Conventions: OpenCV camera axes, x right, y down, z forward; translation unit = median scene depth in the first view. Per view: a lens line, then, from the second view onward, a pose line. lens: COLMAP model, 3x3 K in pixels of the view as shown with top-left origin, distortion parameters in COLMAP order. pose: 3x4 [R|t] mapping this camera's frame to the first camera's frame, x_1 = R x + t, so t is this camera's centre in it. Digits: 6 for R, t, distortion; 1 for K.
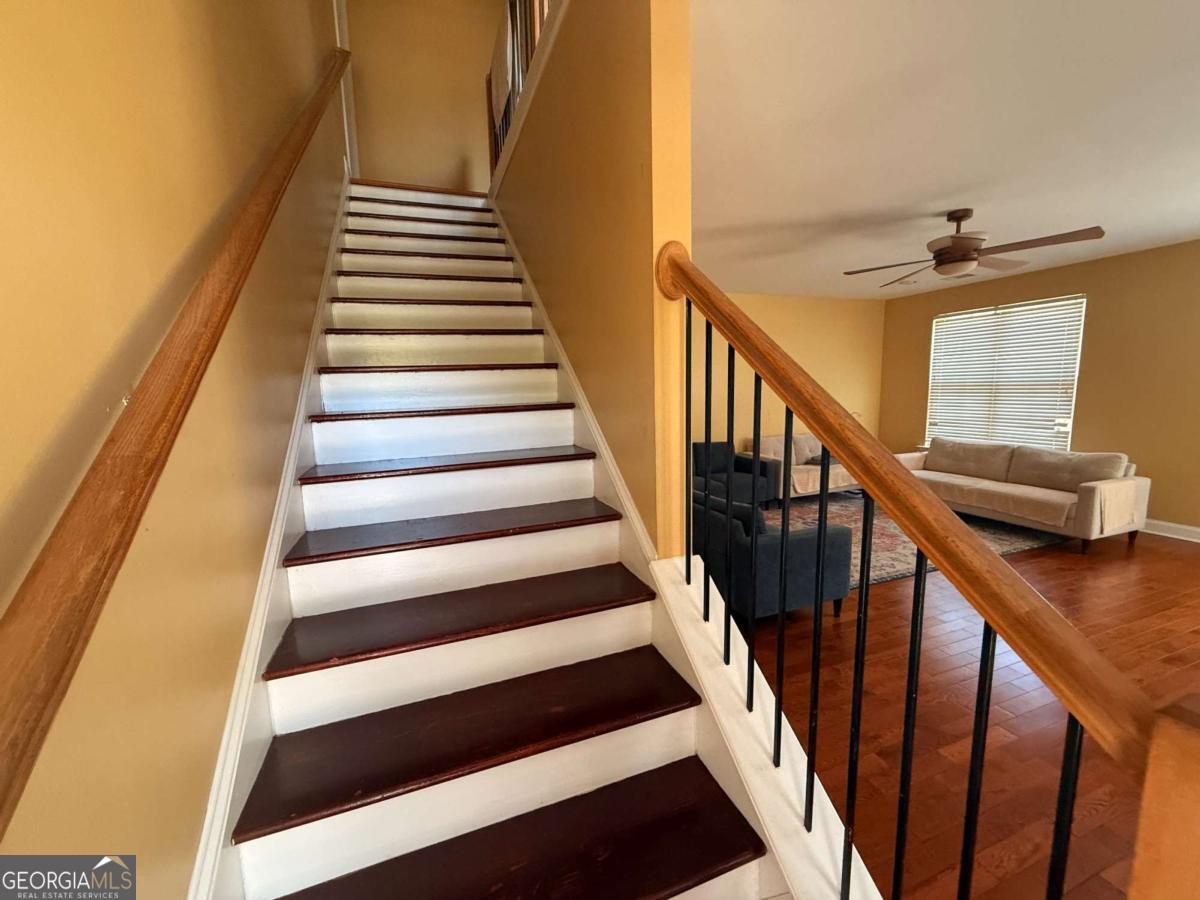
lens RADIAL K [[477.3, 0, 603.0], [0, 477.3, 448.9], [0, 0, 1]] dist [-0.000867, -0.000181]
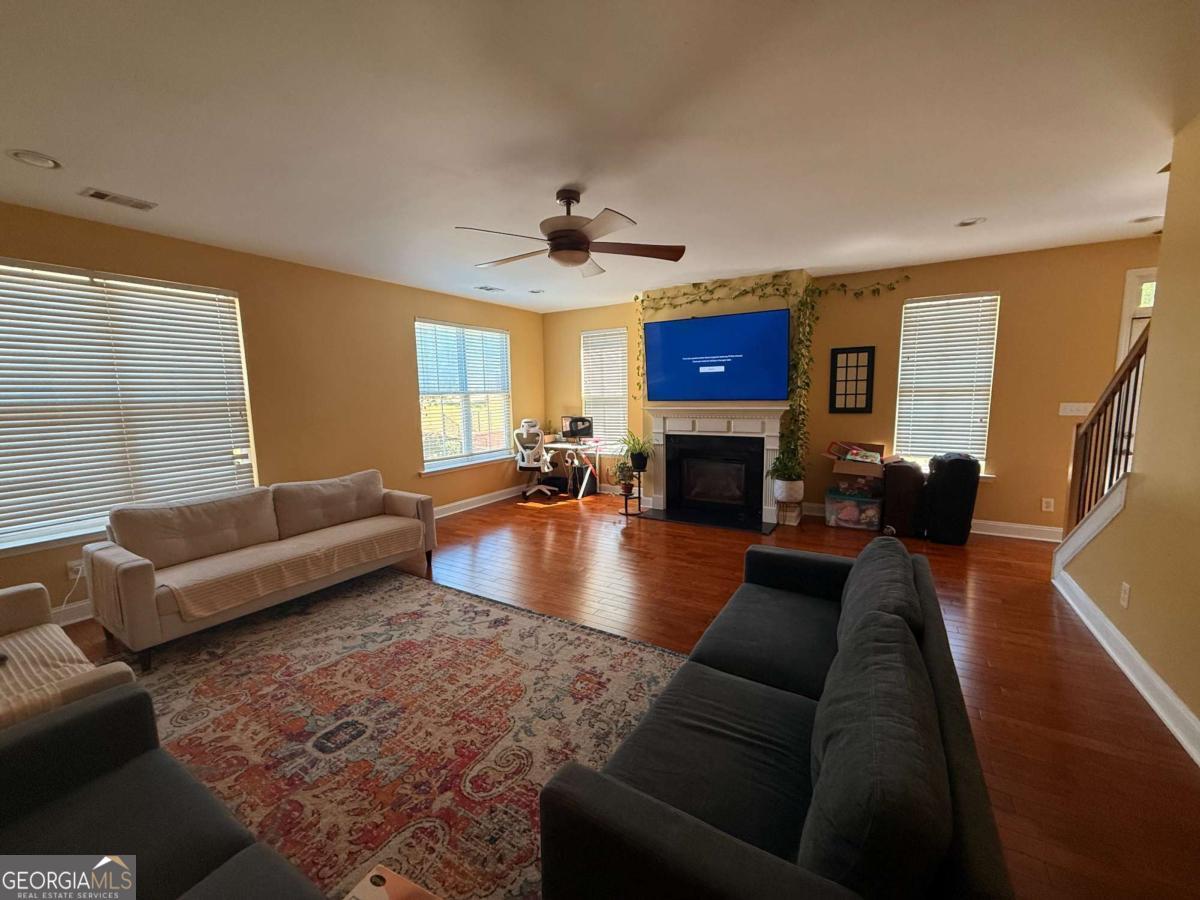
lens RADIAL K [[477.3, 0, 592.4], [0, 477.3, 451.4], [0, 0, 1]] dist [-0.000867, -0.000181]
pose [[-0.598541, -0.055374, 0.799176, 0.011156], [0.145218, 0.973580, 0.176219, -0.271837], [-0.787820, 0.221529, -0.574687, 2.404360]]
